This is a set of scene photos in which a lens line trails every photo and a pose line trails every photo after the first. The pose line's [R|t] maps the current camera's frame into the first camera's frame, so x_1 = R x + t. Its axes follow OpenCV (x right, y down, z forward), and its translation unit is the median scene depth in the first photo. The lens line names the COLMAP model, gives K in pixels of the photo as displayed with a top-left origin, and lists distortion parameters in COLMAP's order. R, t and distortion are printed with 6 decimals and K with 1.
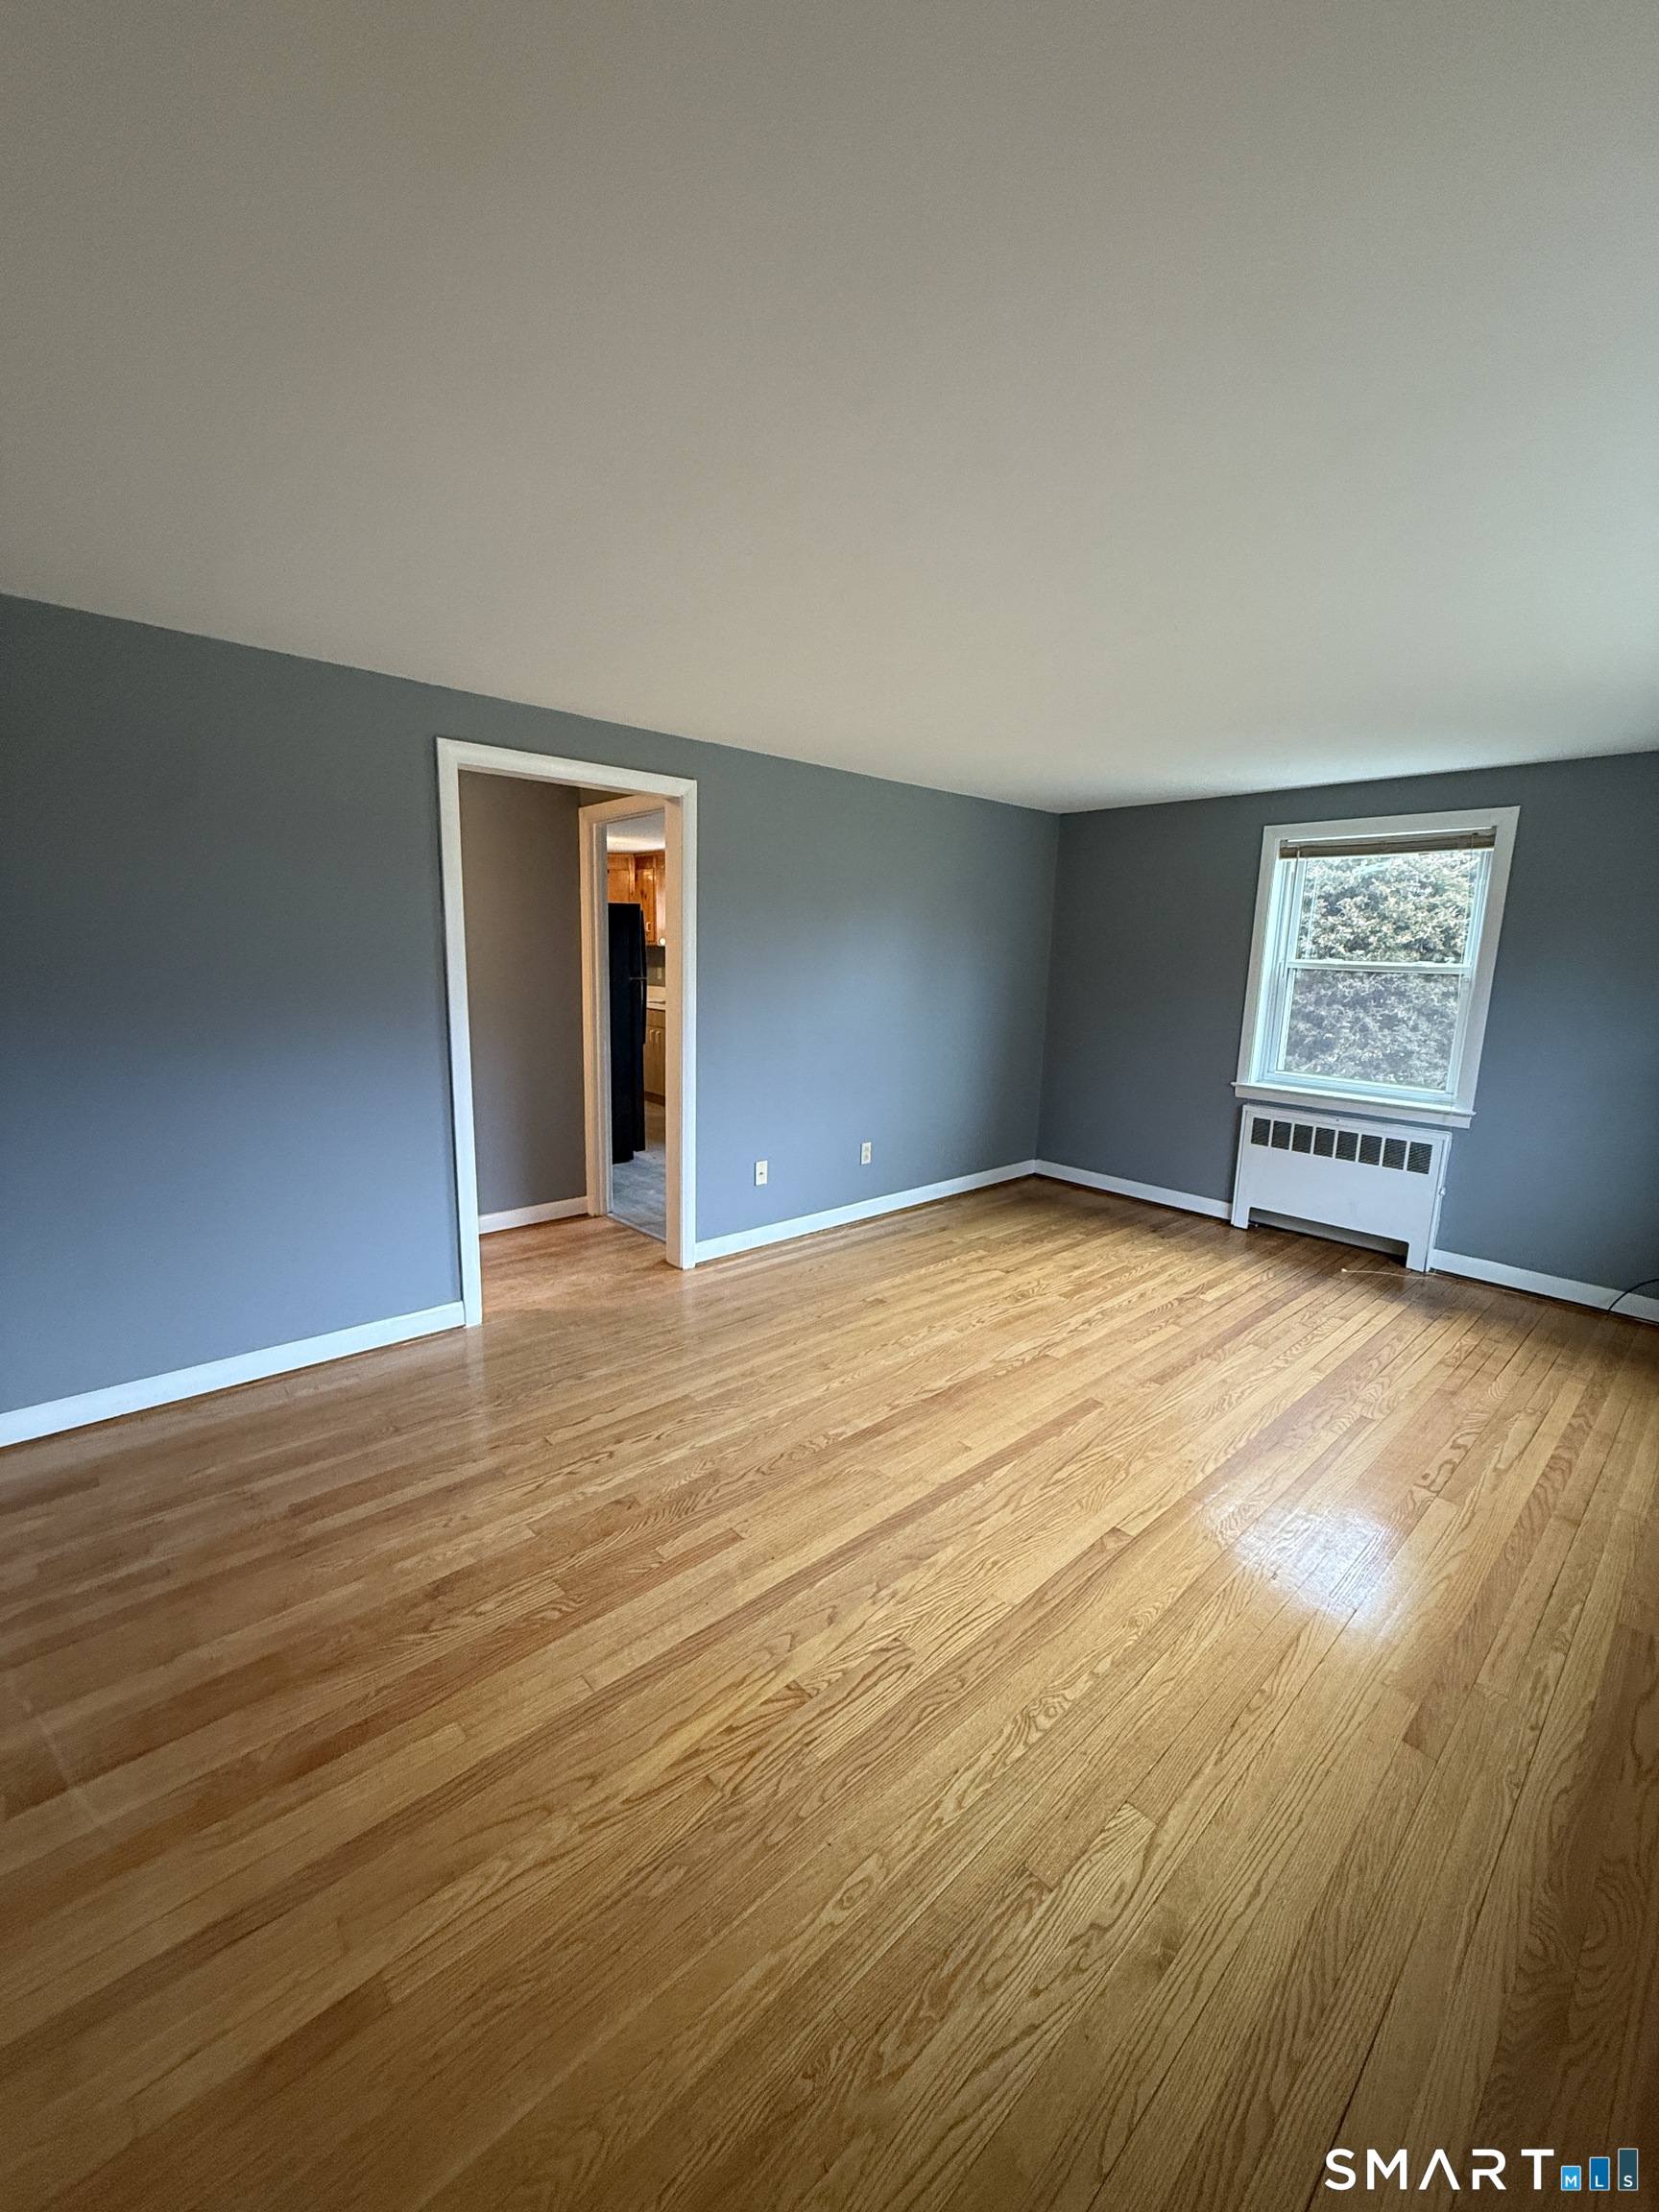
lens RADIAL K [[878.9, 0, 827.9], [0, 878.9, 1105.0], [0, 0, 1]] dist [0.000994, -0.000874]
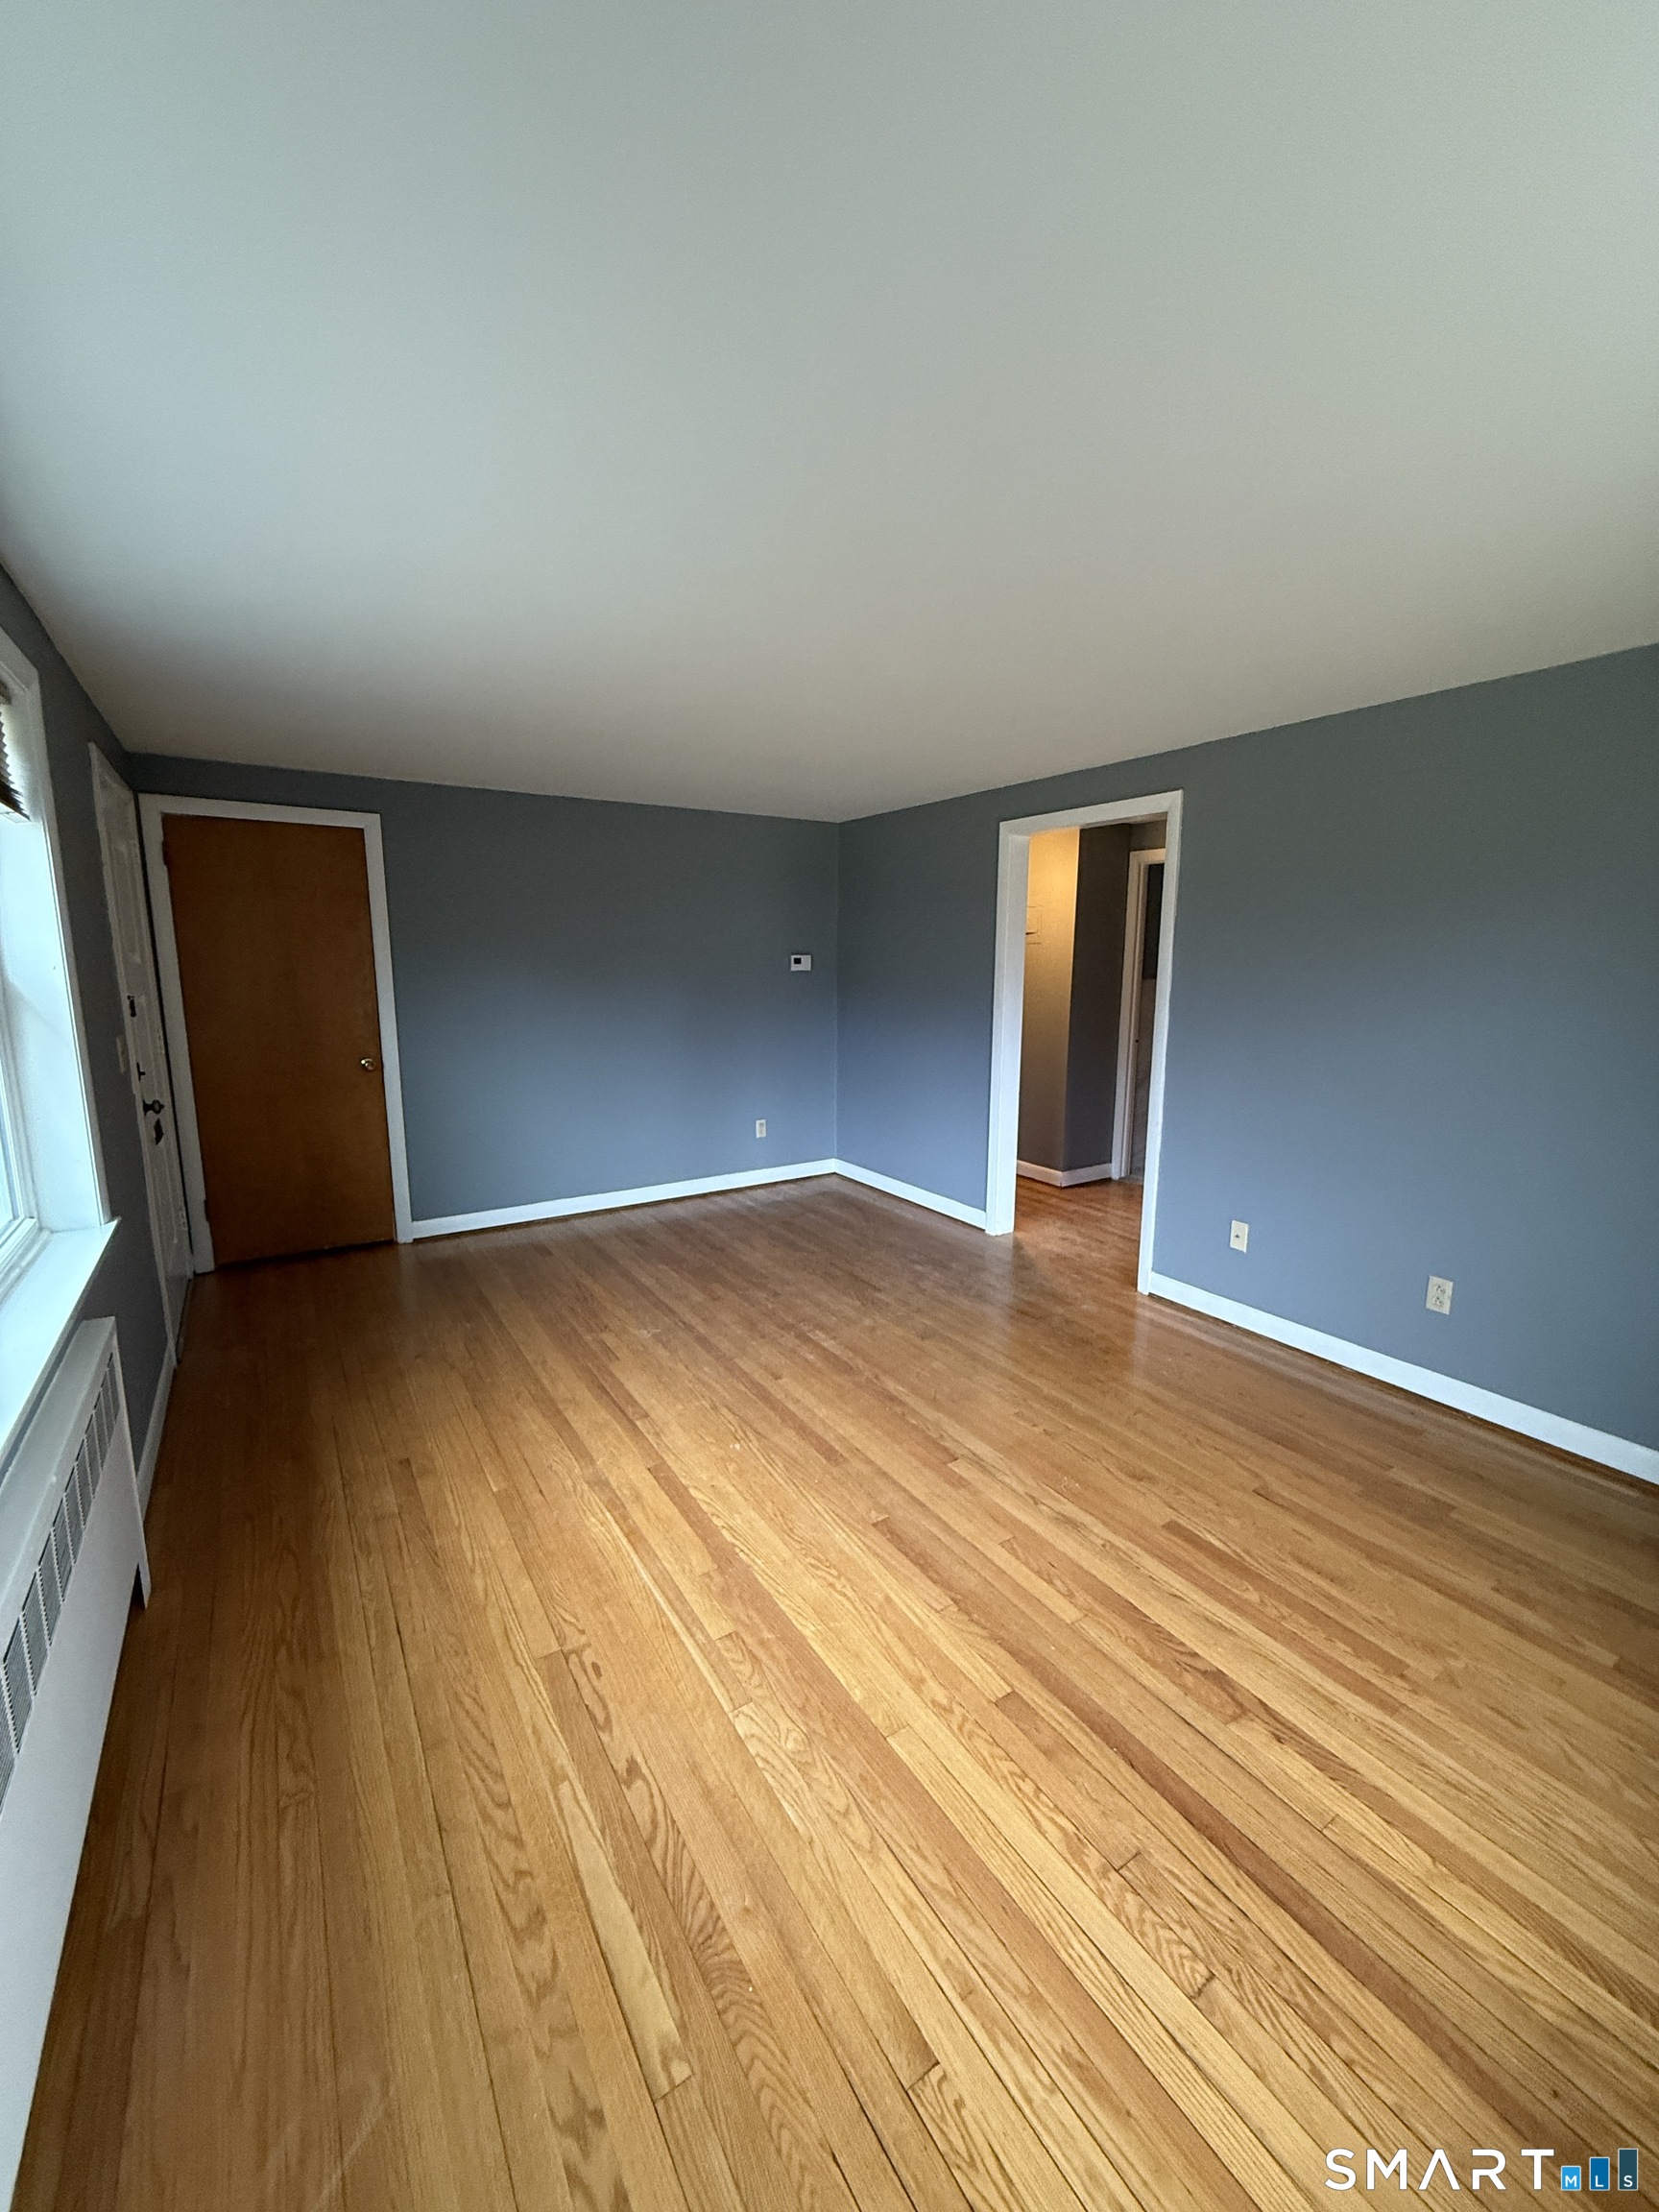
lens RADIAL K [[878.9, 0, 828.9], [0, 878.9, 1102.7], [0, 0, 1]] dist [0.000994, -0.000874]
pose [[-0.169421, 0.140015, -0.975547, 0.838745], [-0.183279, 0.968114, 0.170778, -0.123087], [0.968352, 0.207731, -0.138357, 0.773333]]
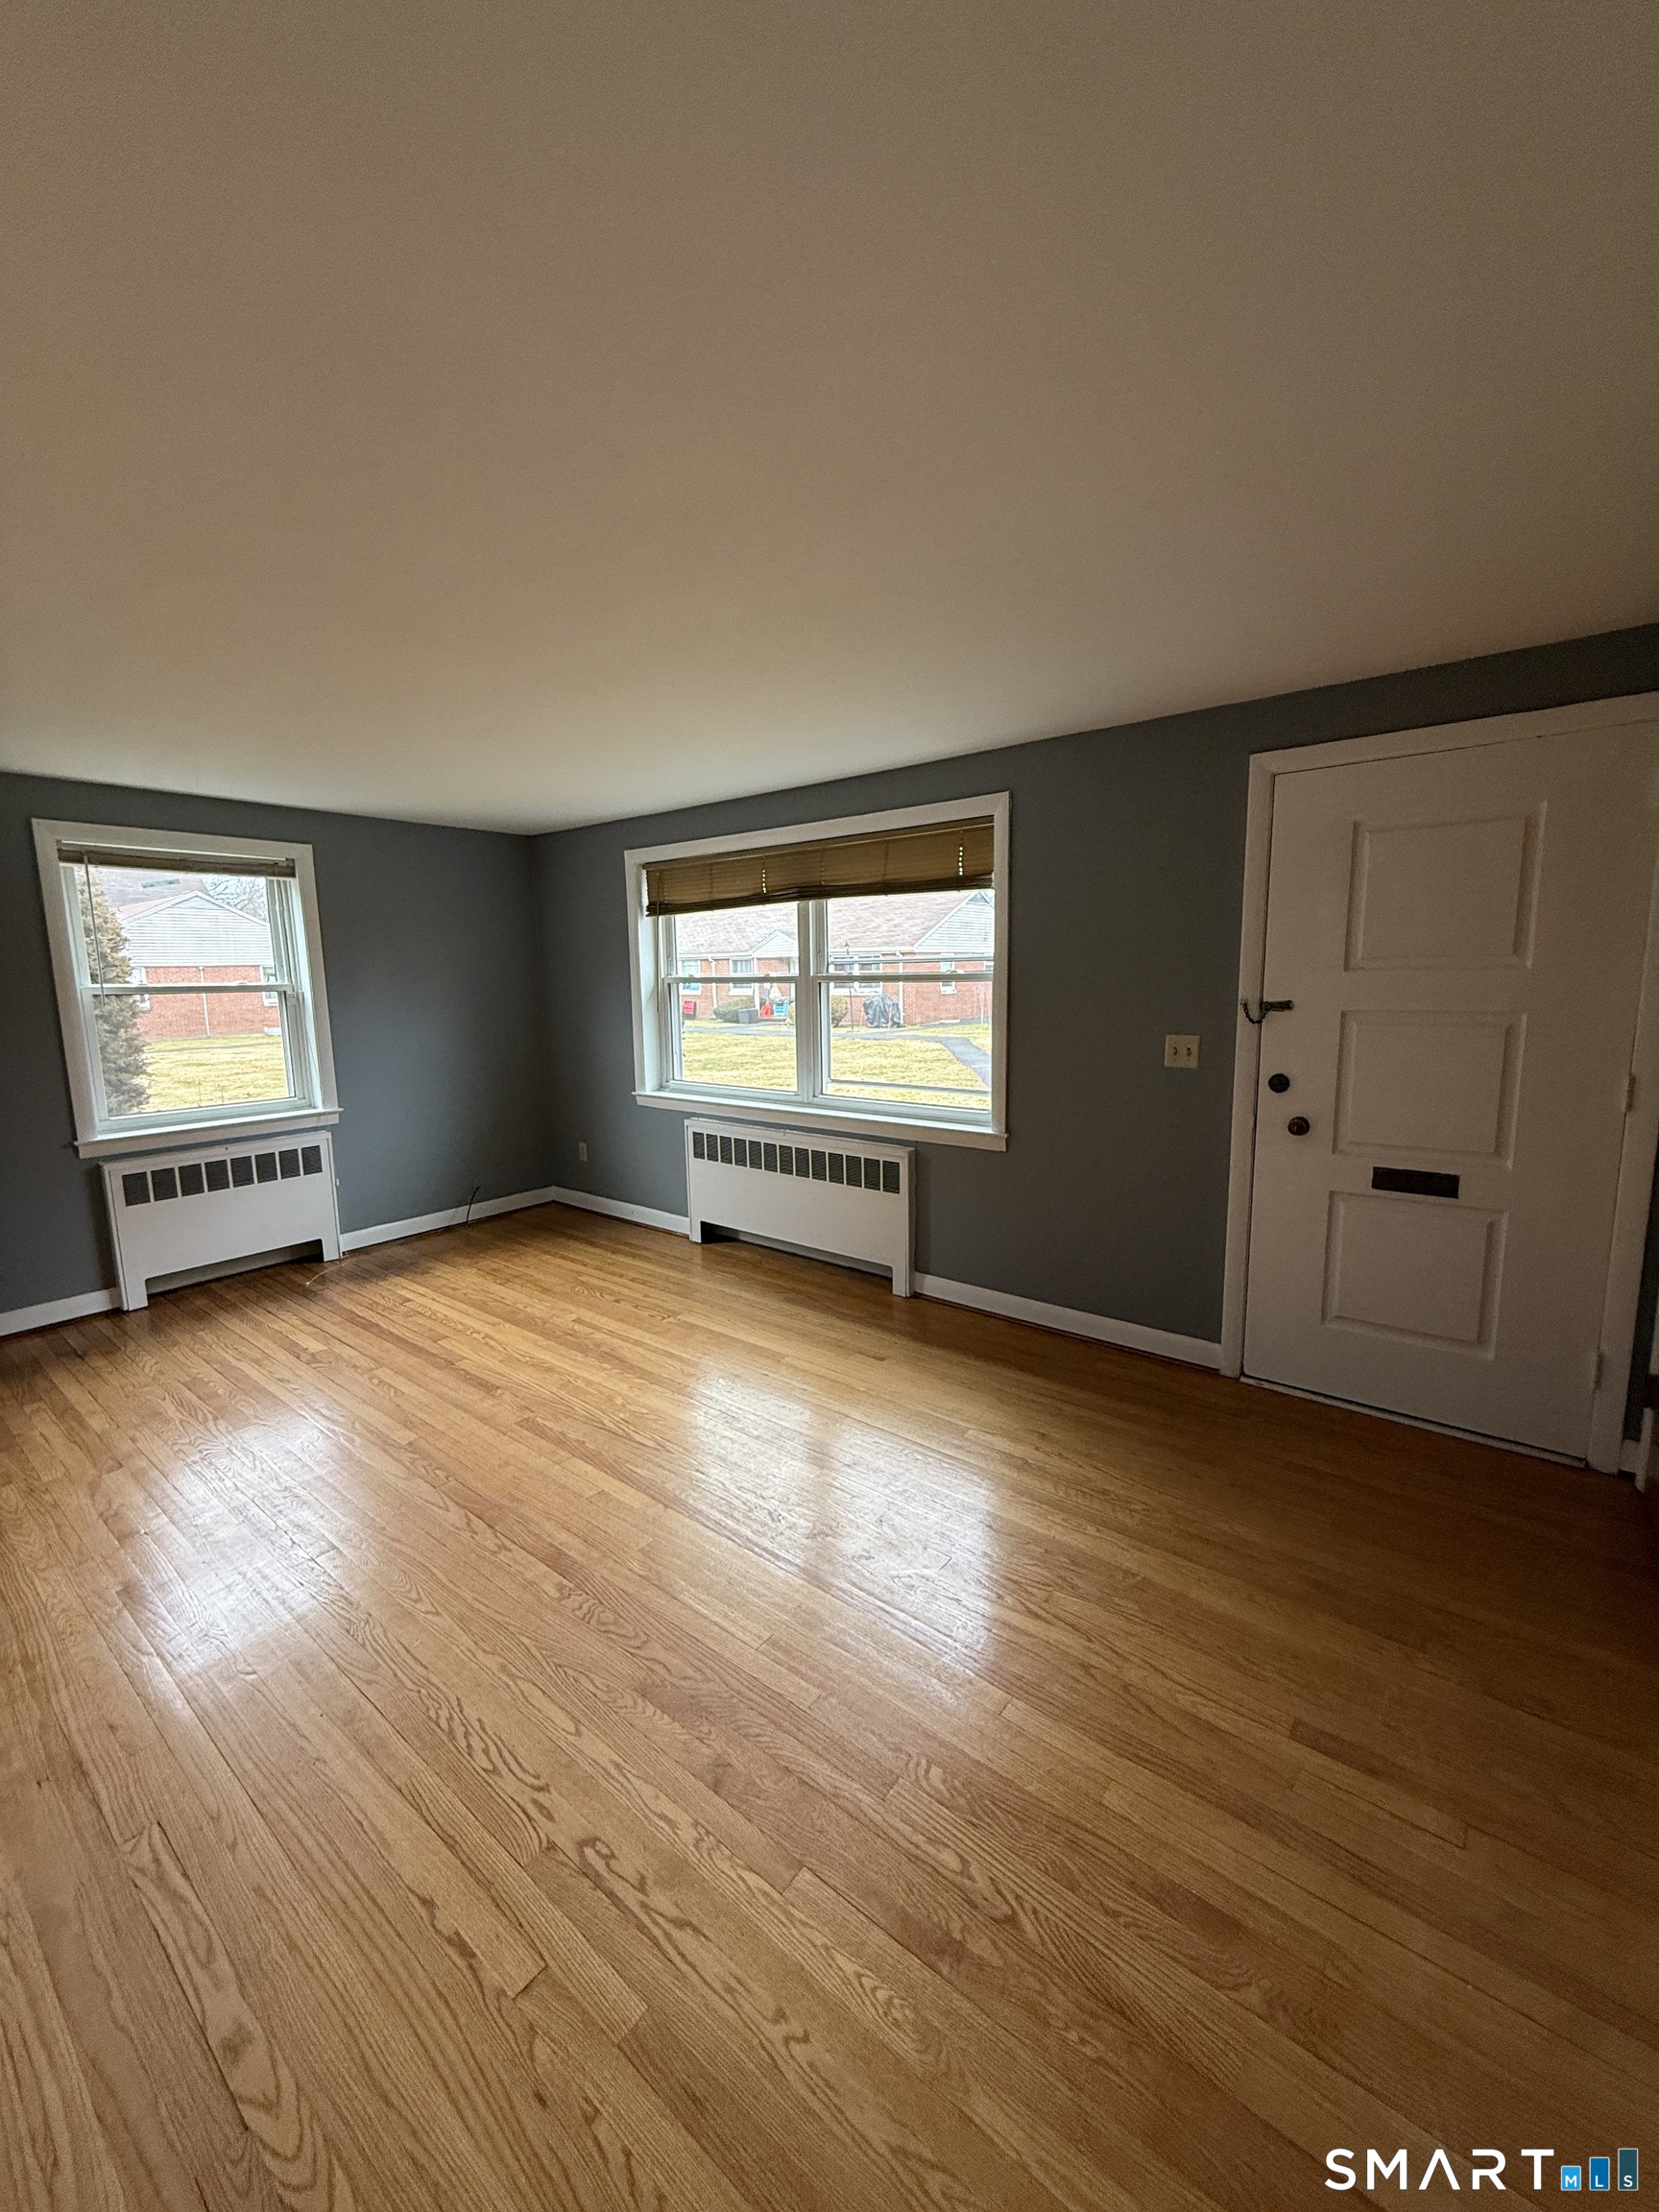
lens RADIAL K [[878.9, 0, 828.6], [0, 878.9, 1103.8], [0, 0, 1]] dist [0.000994, -0.000874]
pose [[-0.155349, -0.169552, 0.973200, -0.494048], [0.188807, 0.961903, 0.197722, -0.106018], [-0.969649, 0.214463, -0.117418, 0.524251]]
